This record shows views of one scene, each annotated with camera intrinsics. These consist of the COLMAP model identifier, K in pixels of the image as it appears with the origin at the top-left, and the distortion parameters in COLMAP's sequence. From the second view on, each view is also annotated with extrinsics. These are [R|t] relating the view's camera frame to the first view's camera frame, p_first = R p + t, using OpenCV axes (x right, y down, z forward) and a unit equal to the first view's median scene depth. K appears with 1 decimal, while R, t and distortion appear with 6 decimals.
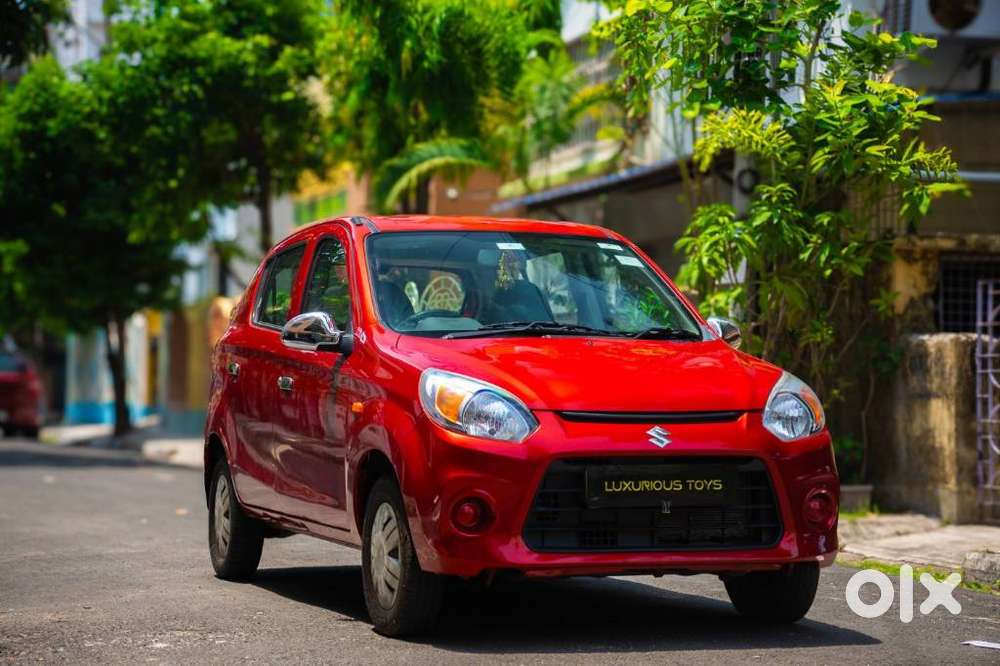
lens RADIAL K [[2108.9, 0, 500.0], [0, 2108.9, 333.0], [0, 0, 1]] dist [0.578652, 0.743039]
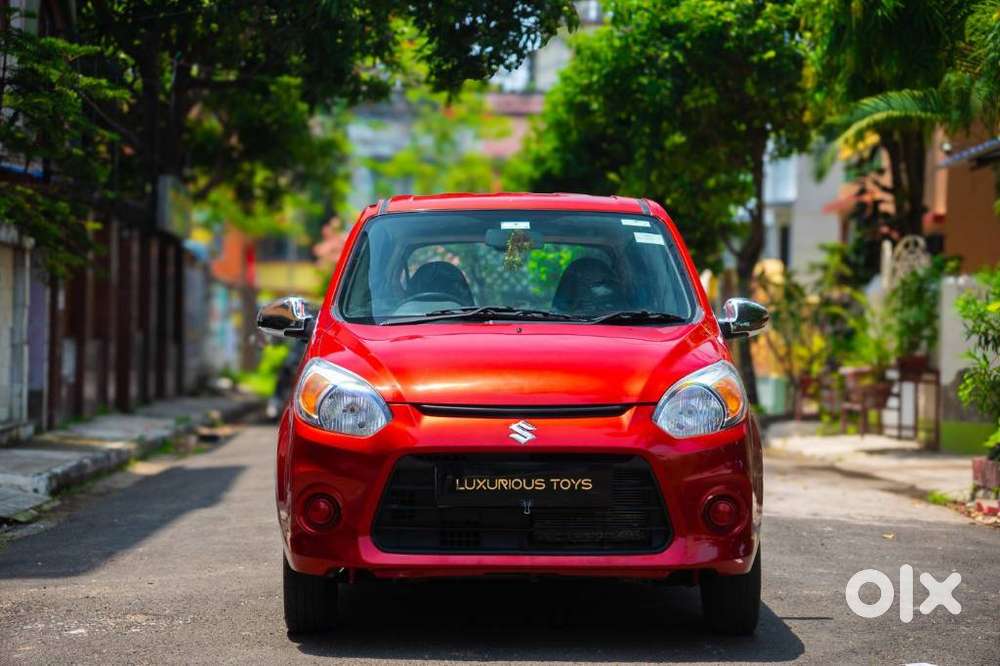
lens RADIAL K [[2108.9, 0, 500.0], [0, 2108.9, 333.0], [0, 0, 1]] dist [0.578652, 0.743039]
pose [[0.942672, -0.000492, -0.333721, 0.130497], [0.007276, 0.999792, 0.019078, -0.004398], [0.333642, -0.020412, 0.942479, 0.040649]]
